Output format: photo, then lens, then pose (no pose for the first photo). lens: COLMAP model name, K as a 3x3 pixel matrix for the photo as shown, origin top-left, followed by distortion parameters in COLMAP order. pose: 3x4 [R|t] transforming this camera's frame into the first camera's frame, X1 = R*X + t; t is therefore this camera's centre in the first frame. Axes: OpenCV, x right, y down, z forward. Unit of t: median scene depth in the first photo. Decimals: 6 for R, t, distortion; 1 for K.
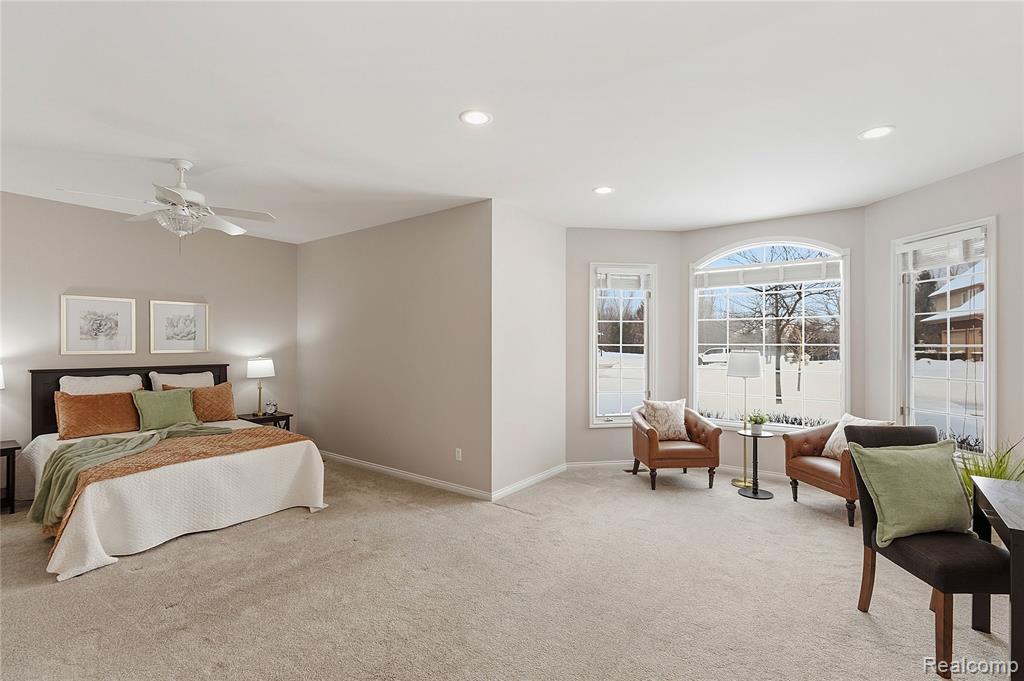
lens RADIAL K [[468.3, 0, 512.0], [0, 468.3, 340.5], [0, 0, 1]] dist [-0.001018, -0.000070]
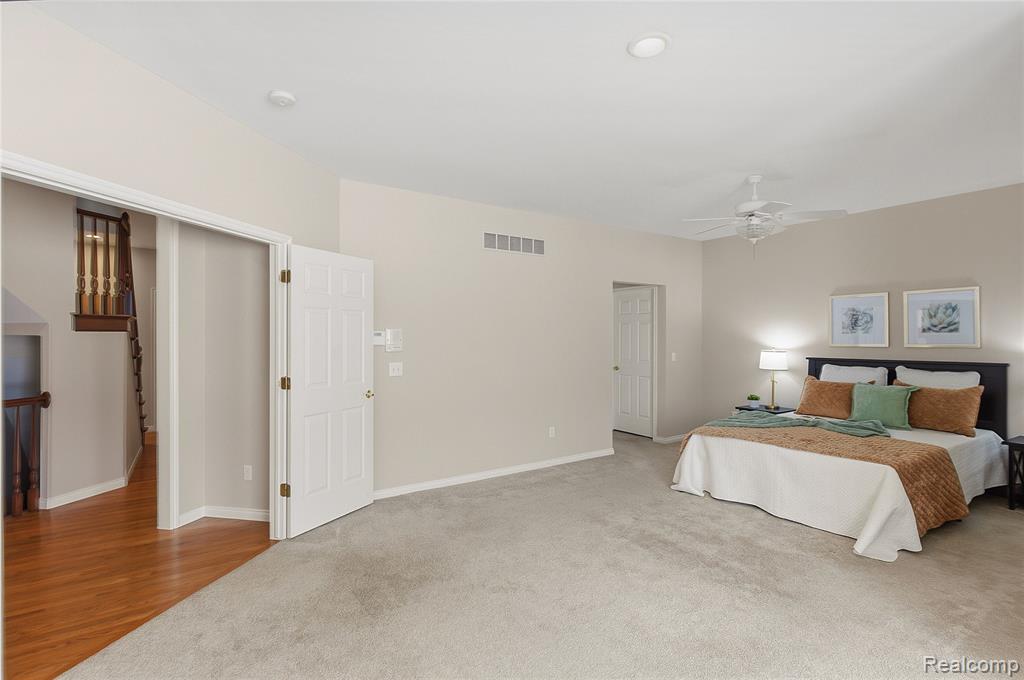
lens RADIAL K [[468.3, 0, 512.0], [0, 468.3, 340.0], [0, 0, 1]] dist [-0.001018, -0.000070]
pose [[-0.326578, 0.004340, -0.945160, 0.403697], [0.013913, 0.999903, -0.000216, 0.002885], [0.945068, -0.013220, -0.326607, 0.581689]]
